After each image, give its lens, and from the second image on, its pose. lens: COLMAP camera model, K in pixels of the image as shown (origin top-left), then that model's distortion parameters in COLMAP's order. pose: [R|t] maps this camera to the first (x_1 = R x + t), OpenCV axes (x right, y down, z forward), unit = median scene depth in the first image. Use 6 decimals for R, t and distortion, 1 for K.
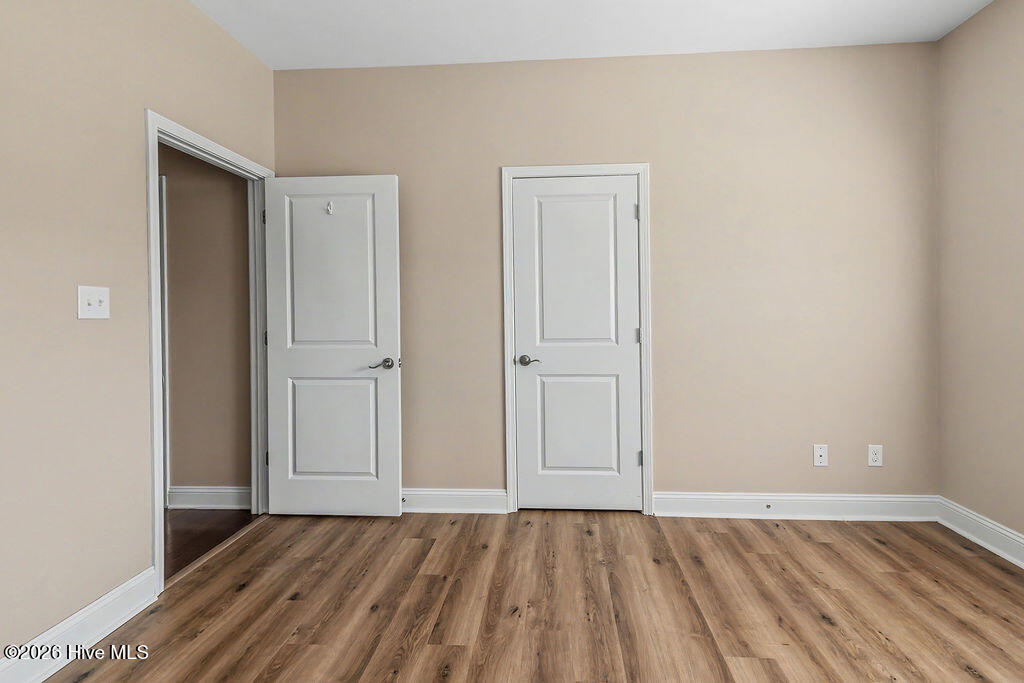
lens RADIAL K [[481.5, 0, 523.9], [0, 481.5, 315.9], [0, 0, 1]] dist [0.005178, 0.000592]
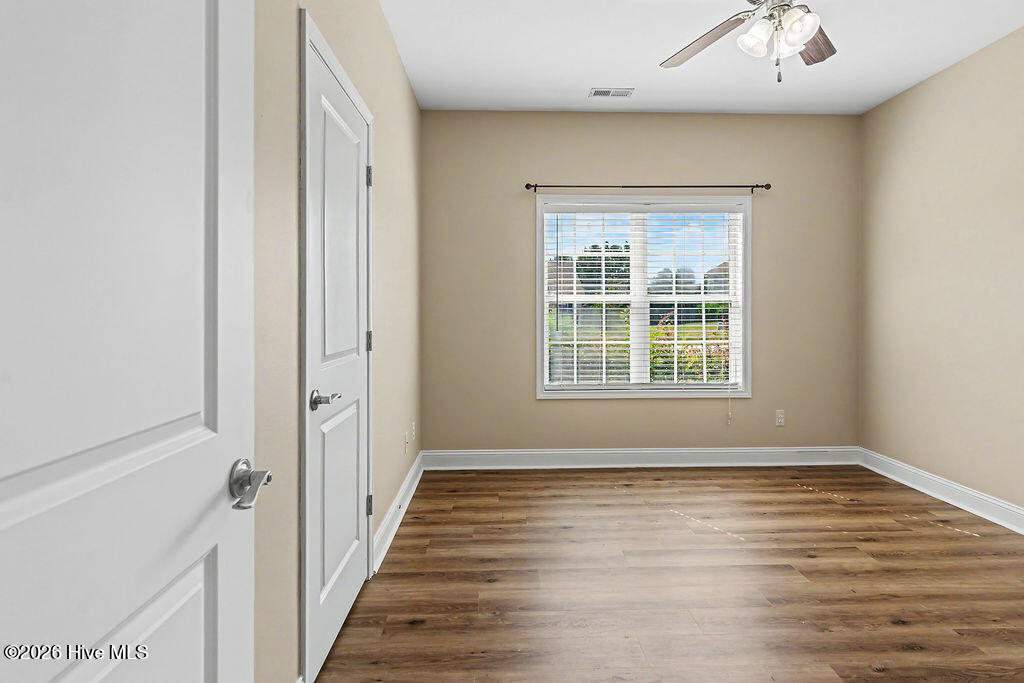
lens RADIAL K [[536.0, 0, 514.6], [0, 536.0, 309.8], [0, 0, 1]] dist [0.003117, 0.000637]
pose [[-0.099409, 0.009815, 0.994998, -0.703400], [0.005122, 0.999943, -0.009352, 0.000961], [-0.995033, 0.004167, -0.099454, 0.986992]]
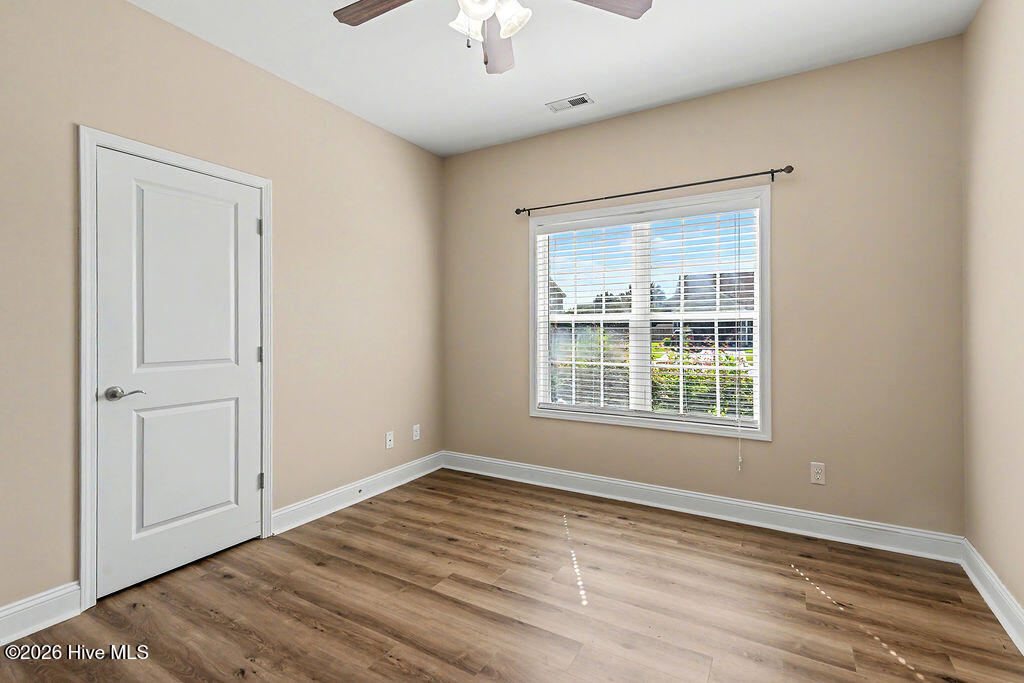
lens RADIAL K [[478.8, 0, 507.6], [0, 478.8, 326.6], [0, 0, 1]] dist [0.013300, -0.000189]
pose [[0.453515, 0.012447, 0.891162, -0.458794], [0.000344, 0.999900, -0.014141, -0.001017], [-0.891249, 0.006719, 0.453465, 0.135669]]
